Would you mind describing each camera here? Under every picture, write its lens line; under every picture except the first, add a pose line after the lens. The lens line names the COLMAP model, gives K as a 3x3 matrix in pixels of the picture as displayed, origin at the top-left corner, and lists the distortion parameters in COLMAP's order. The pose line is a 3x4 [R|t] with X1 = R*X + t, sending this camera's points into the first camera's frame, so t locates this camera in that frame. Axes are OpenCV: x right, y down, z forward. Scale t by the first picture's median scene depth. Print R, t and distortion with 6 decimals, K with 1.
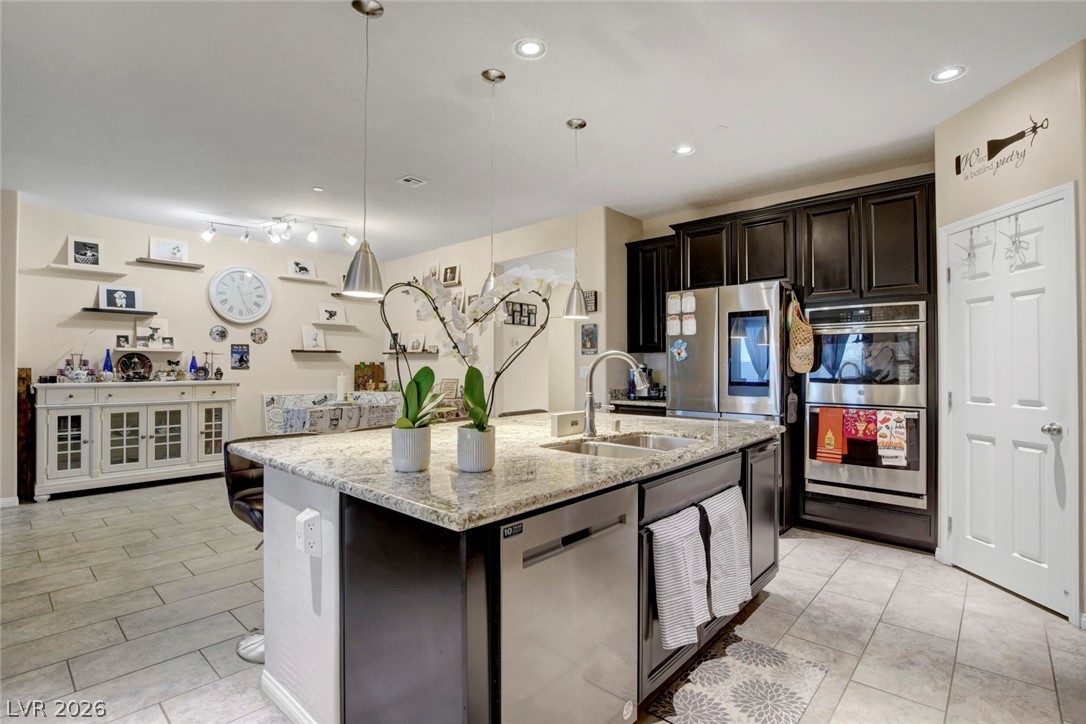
lens RADIAL K [[517.8, 0, 520.4], [0, 517.8, 361.4], [0, 0, 1]] dist [-0.028300, 0.000323]
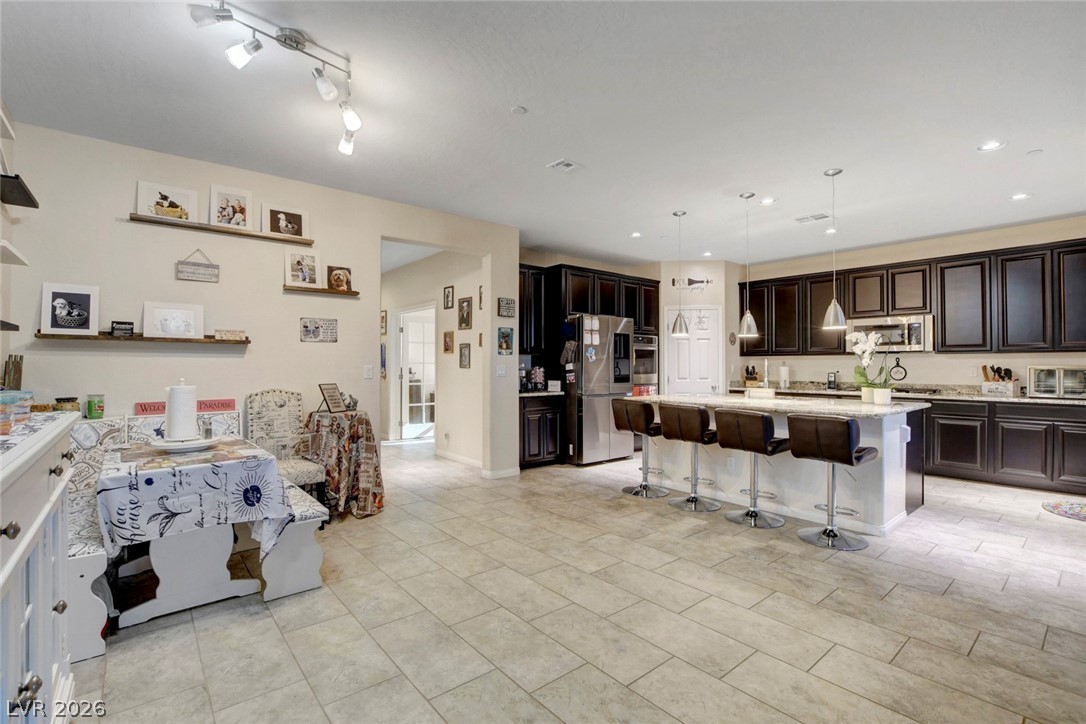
lens RADIAL K [[499.7, 0, 566.9], [0, 499.7, 361.7], [0, 0, 1]] dist [-0.030297, -0.000382]
pose [[0.090766, 0.005305, 0.995858, -0.895355], [-0.011401, 0.999926, -0.004287, 0.004480], [-0.995807, -0.010965, 0.090819, 0.740043]]
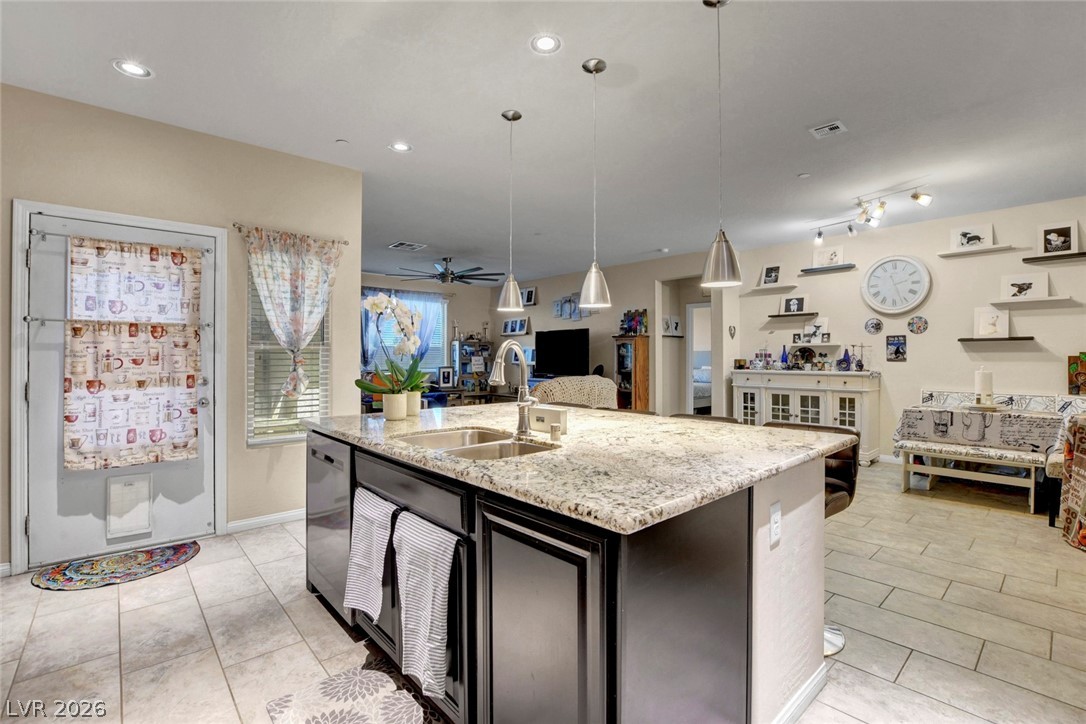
lens RADIAL K [[487.0, 0, 578.4], [0, 487.0, 361.5], [0, 0, 1]] dist [-0.027460, 0.000373]
pose [[-0.042774, 0.006327, -0.999065, 0.453007], [0.008832, 0.999943, 0.005955, 0.005603], [0.999046, -0.008569, -0.042827, 0.518550]]
